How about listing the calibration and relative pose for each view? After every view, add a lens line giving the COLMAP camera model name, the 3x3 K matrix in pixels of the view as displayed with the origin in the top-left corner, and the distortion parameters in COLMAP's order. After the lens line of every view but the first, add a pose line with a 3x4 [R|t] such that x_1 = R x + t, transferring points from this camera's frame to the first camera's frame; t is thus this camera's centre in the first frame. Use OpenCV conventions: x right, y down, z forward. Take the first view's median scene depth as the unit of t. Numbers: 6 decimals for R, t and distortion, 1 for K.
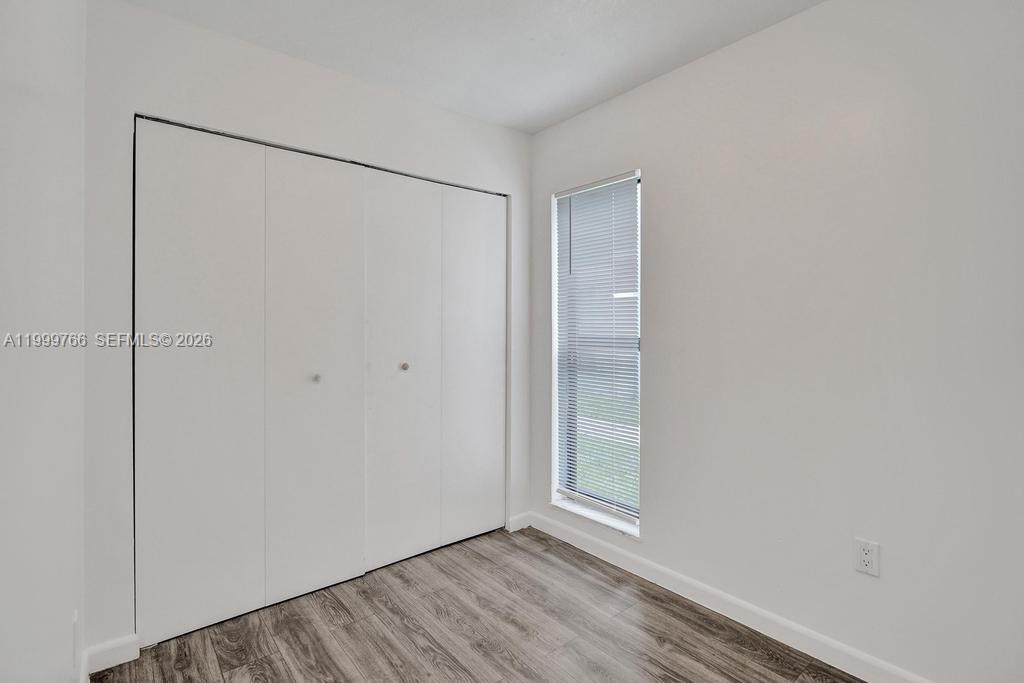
lens RADIAL K [[481.7, 0, 515.1], [0, 481.7, 331.1], [0, 0, 1]] dist [-0.003223, -0.000844]
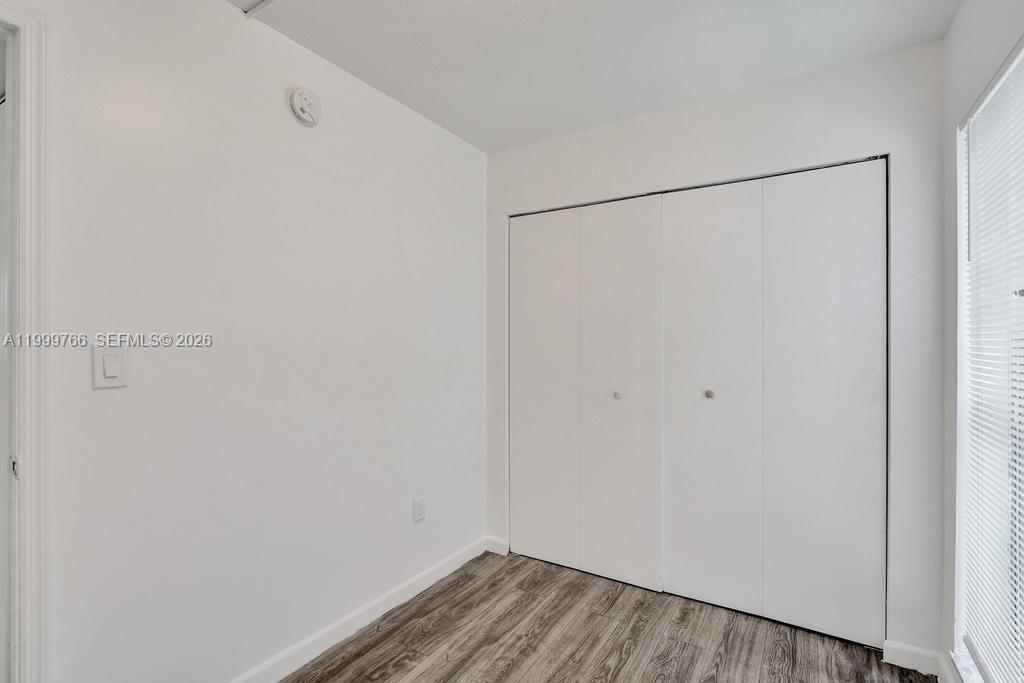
lens RADIAL K [[481.7, 0, 515.6], [0, 481.7, 344.5], [0, 0, 1]] dist [-0.003223, -0.000844]
pose [[0.333299, 0.006899, -0.942796, 0.627496], [-0.009855, 0.999944, 0.003834, -0.025046], [0.942770, 0.008014, 0.333349, 0.419103]]
